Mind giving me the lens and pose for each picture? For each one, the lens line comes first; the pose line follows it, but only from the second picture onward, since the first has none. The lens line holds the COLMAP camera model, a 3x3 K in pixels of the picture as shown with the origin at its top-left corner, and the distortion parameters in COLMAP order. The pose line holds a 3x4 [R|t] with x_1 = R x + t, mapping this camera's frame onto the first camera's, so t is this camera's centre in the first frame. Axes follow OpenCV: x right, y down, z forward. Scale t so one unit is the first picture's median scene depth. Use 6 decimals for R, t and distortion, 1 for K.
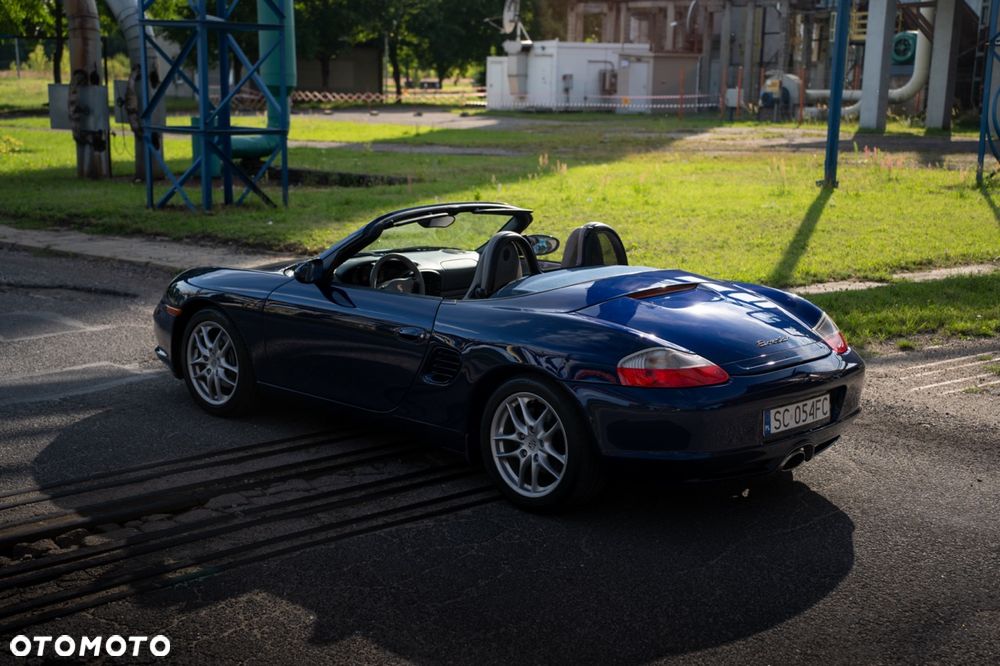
lens RADIAL K [[1454.5, 0, 450.6], [0, 1454.5, 349.9], [0, 0, 1]] dist [0.268338, 0.099948]
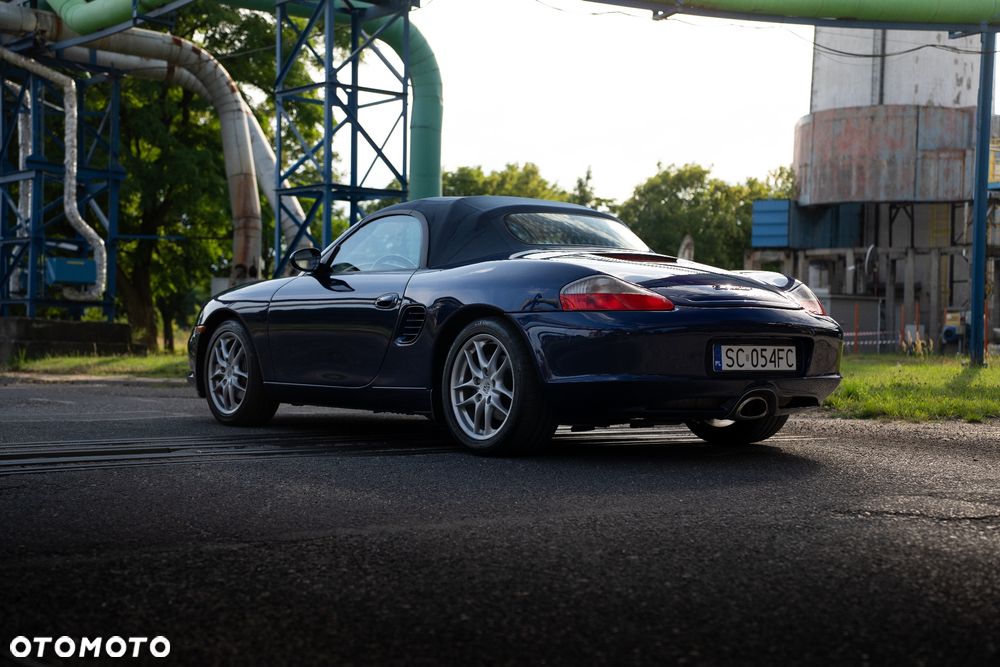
lens RADIAL K [[1454.5, 0, 450.6], [0, 1454.5, 350.4], [0, 0, 1]] dist [0.268338, 0.099948]
pose [[0.990344, 0.007896, -0.138409, 0.131434], [-0.033829, 0.981961, -0.186034, 0.175449], [0.134444, 0.188920, 0.972746, 0.018421]]
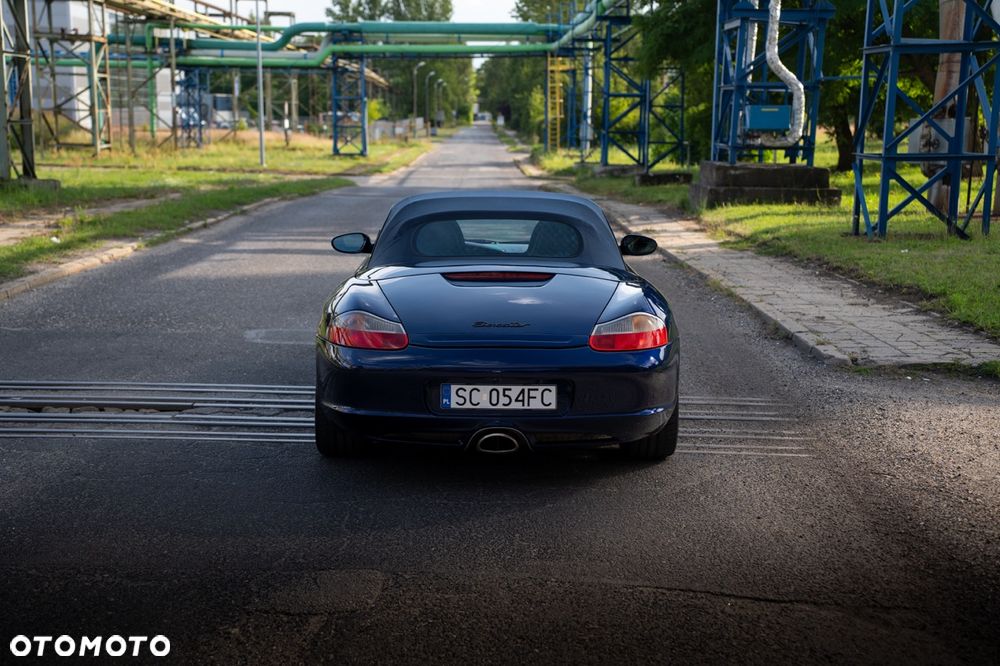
lens RADIAL K [[1454.5, 0, 450.6], [0, 1454.5, 349.9], [0, 0, 1]] dist [0.268338, 0.099948]
pose [[0.693136, 0.113836, -0.711762, 0.709589], [-0.139986, 0.989909, 0.021998, -0.004372], [0.707083, 0.084389, 0.702077, 0.214021]]
